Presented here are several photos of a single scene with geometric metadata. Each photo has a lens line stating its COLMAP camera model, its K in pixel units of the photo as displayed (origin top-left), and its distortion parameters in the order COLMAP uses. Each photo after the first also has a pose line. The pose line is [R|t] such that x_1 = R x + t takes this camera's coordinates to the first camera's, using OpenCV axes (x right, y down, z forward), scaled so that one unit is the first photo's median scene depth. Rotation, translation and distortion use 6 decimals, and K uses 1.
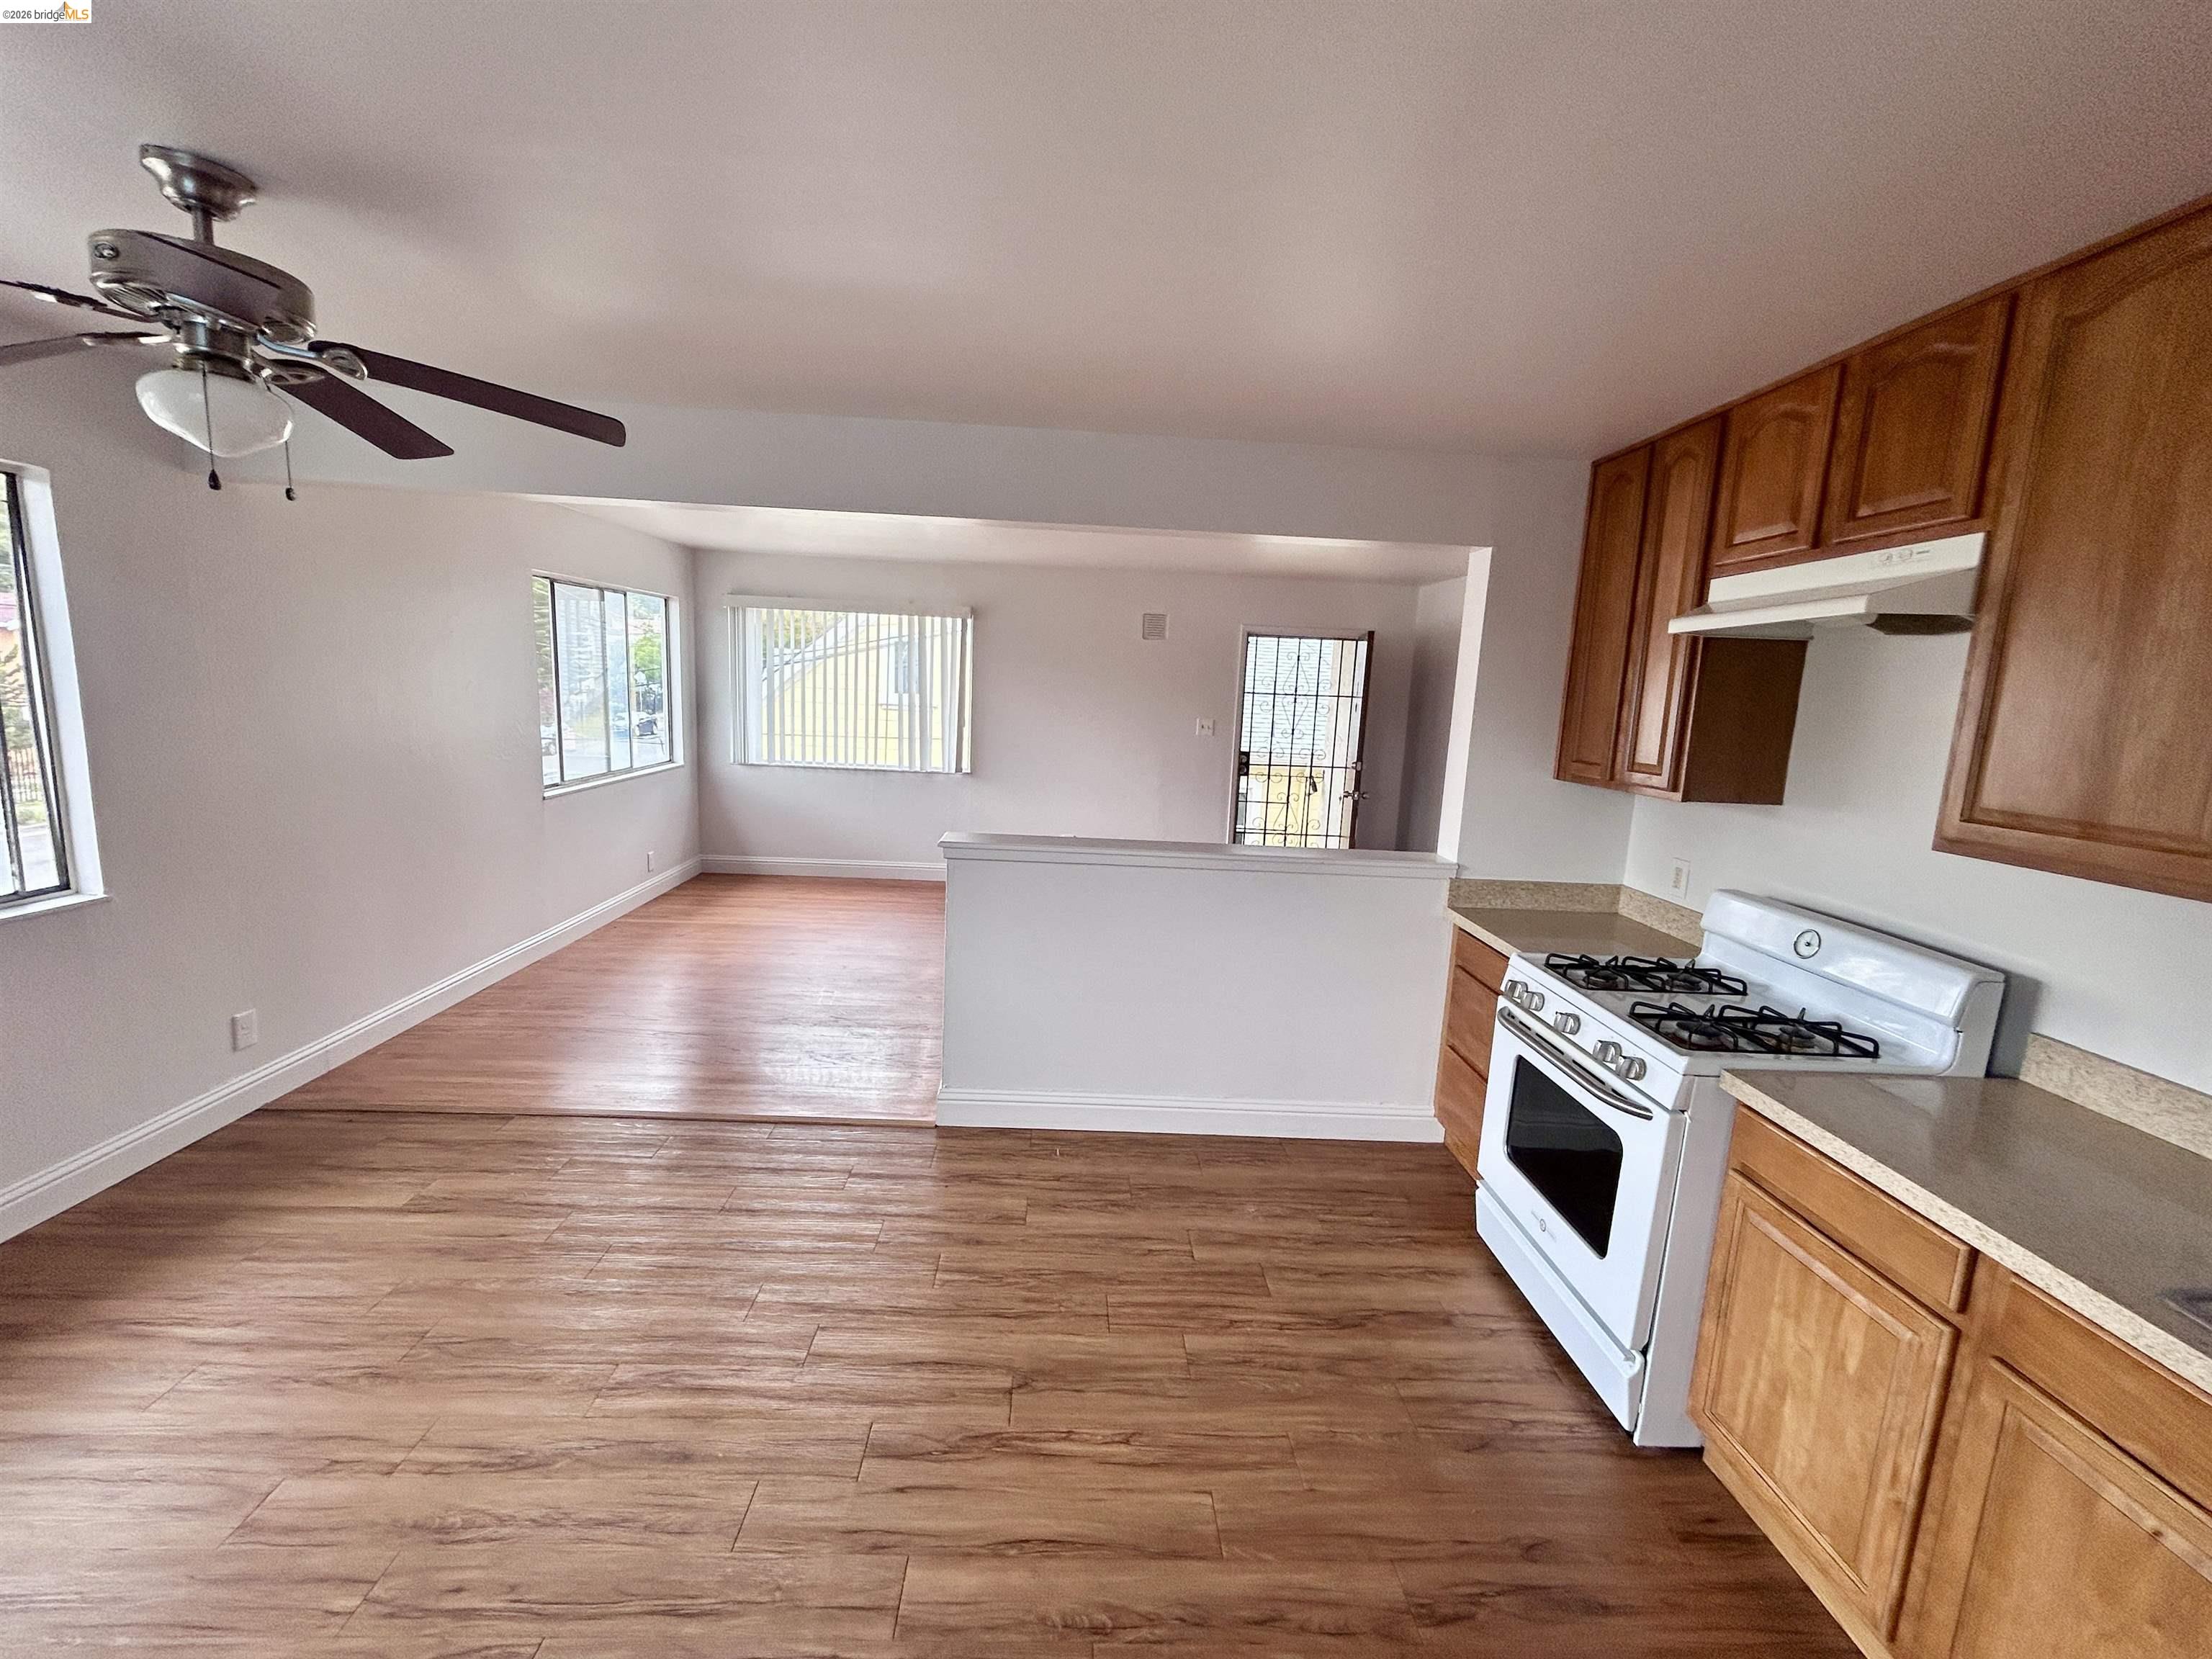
lens RADIAL K [[900.8, 0, 1106.0], [0, 900.8, 829.5], [0, 0, 1]] dist [-0.000913, 0.000109]
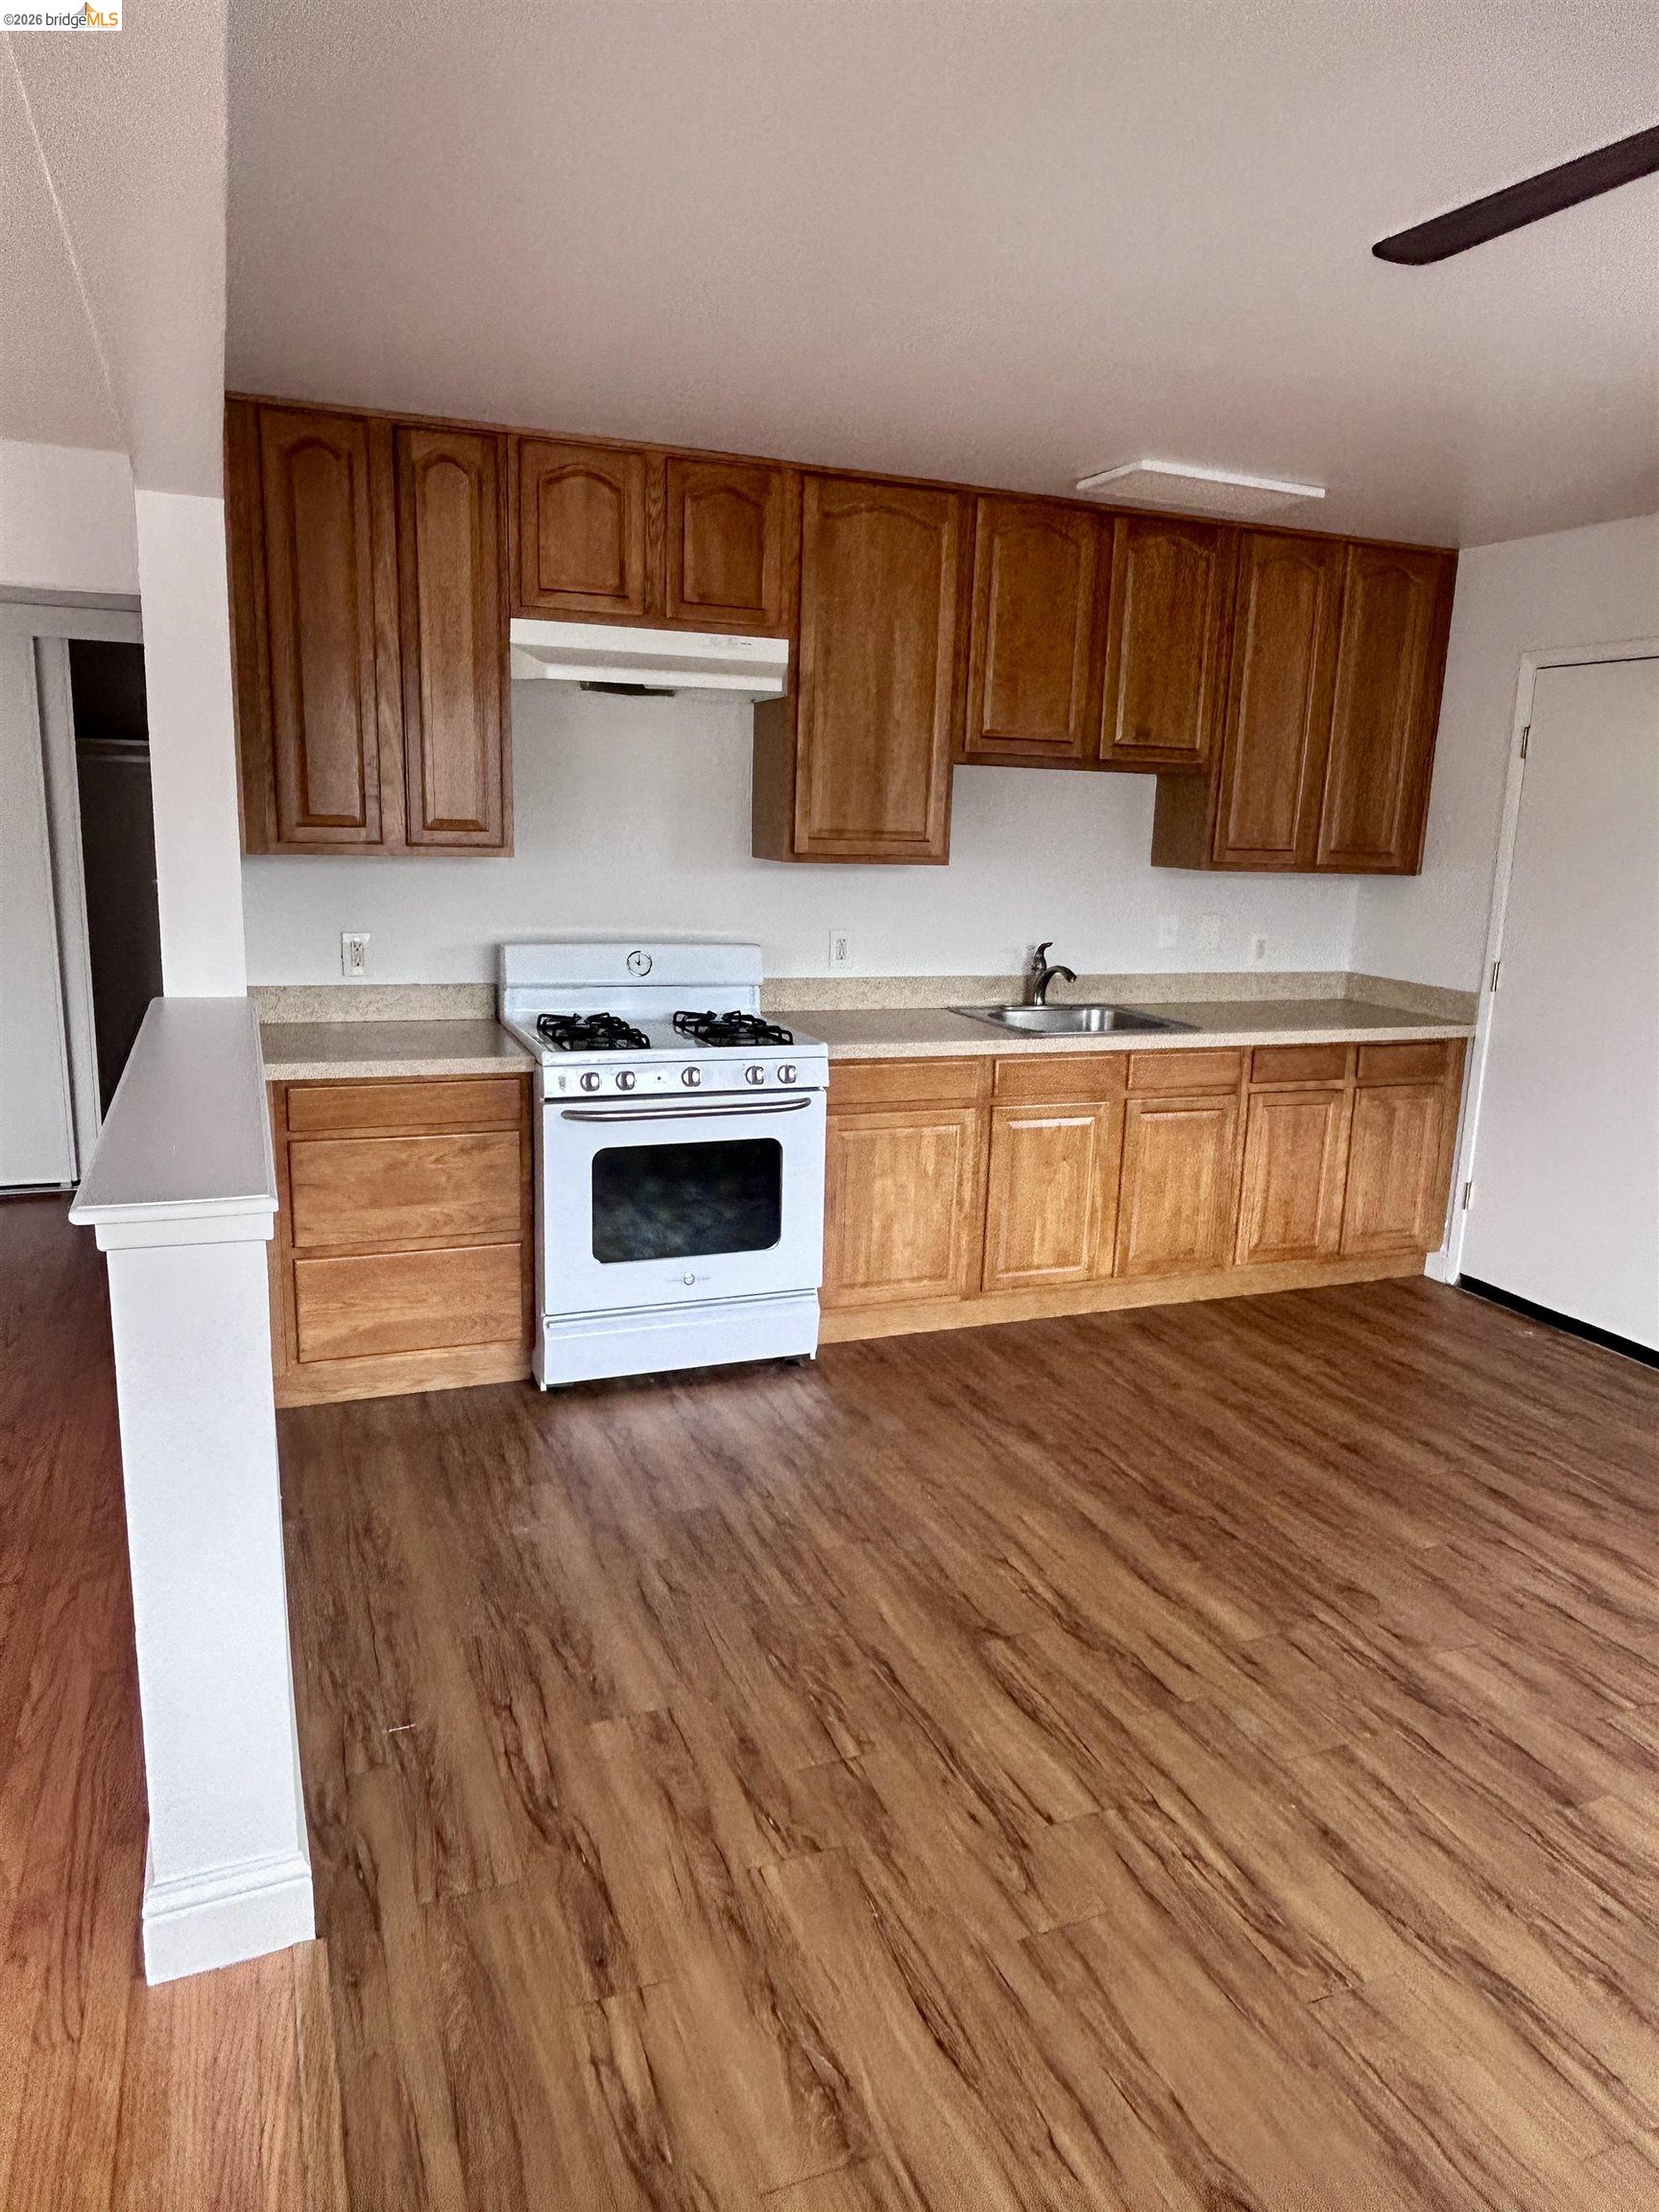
lens RADIAL K [[1418.0, 0, 829.5], [0, 1418.0, 1106.0], [0, 0, 1]] dist [0.001702, -0.019675]
pose [[-0.330074, -0.253761, 0.909207, -1.114105], [0.089901, 0.950359, 0.297884, -0.242099], [-0.939664, 0.180063, -0.290875, 1.447684]]
